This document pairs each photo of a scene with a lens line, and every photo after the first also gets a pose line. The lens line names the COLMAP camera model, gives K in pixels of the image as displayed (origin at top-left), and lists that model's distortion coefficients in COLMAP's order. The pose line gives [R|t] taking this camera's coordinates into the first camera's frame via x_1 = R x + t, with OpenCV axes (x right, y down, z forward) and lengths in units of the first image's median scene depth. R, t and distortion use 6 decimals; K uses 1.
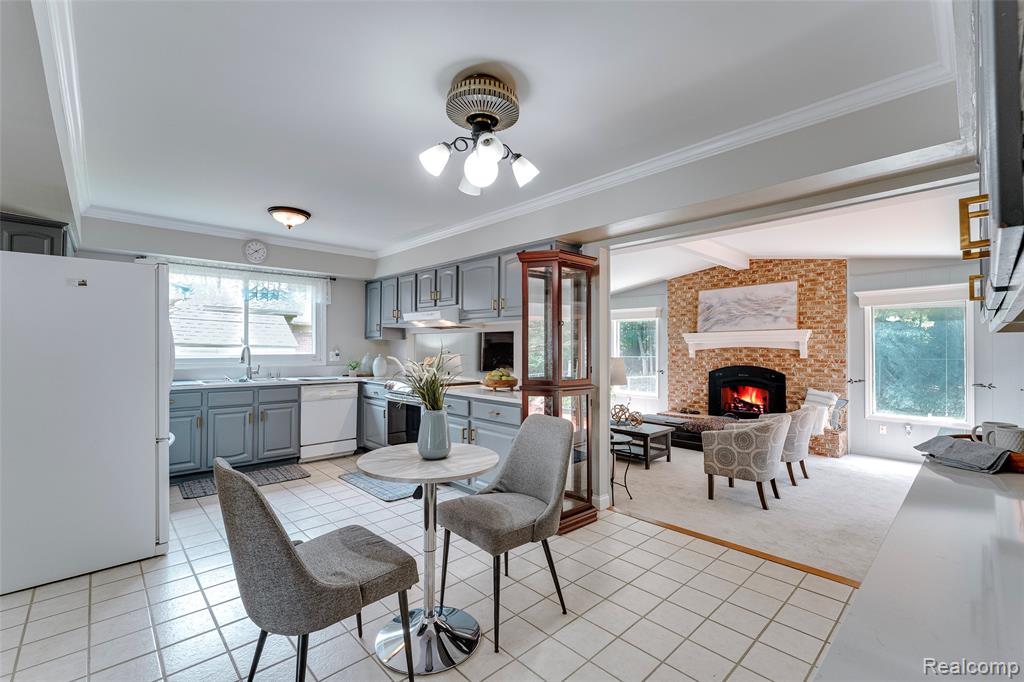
lens RADIAL K [[438.7, 0, 516.2], [0, 438.7, 343.1], [0, 0, 1]] dist [-0.002276, 0.000485]
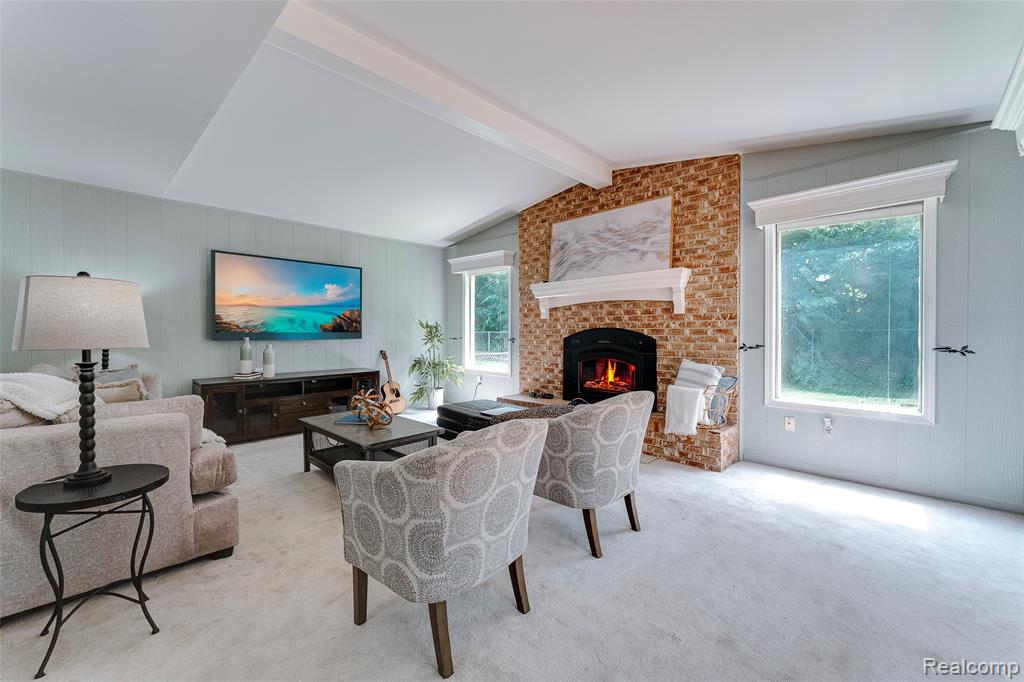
lens RADIAL K [[415.9, 0, 515.2], [0, 415.9, 332.5], [0, 0, 1]] dist [-0.000278, -0.000437]
pose [[0.998080, -0.005325, 0.061716, 0.358624], [0.003970, 0.999749, 0.022050, 0.046088], [-0.061818, -0.021763, 0.997850, 0.380902]]
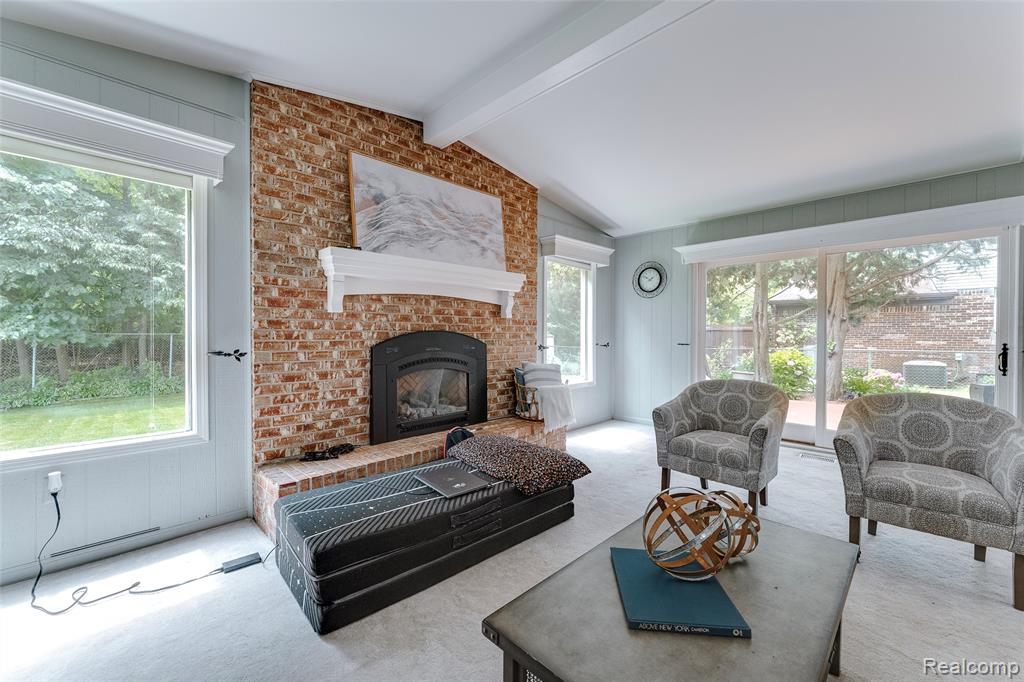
lens RADIAL K [[438.7, 0, 517.3], [0, 438.7, 341.0], [0, 0, 1]] dist [-0.002276, 0.000485]
pose [[-0.090987, -0.014842, 0.995741, -0.010355], [-0.016241, 0.999778, 0.013418, 0.058233], [-0.995720, -0.014951, -0.091208, 1.002076]]
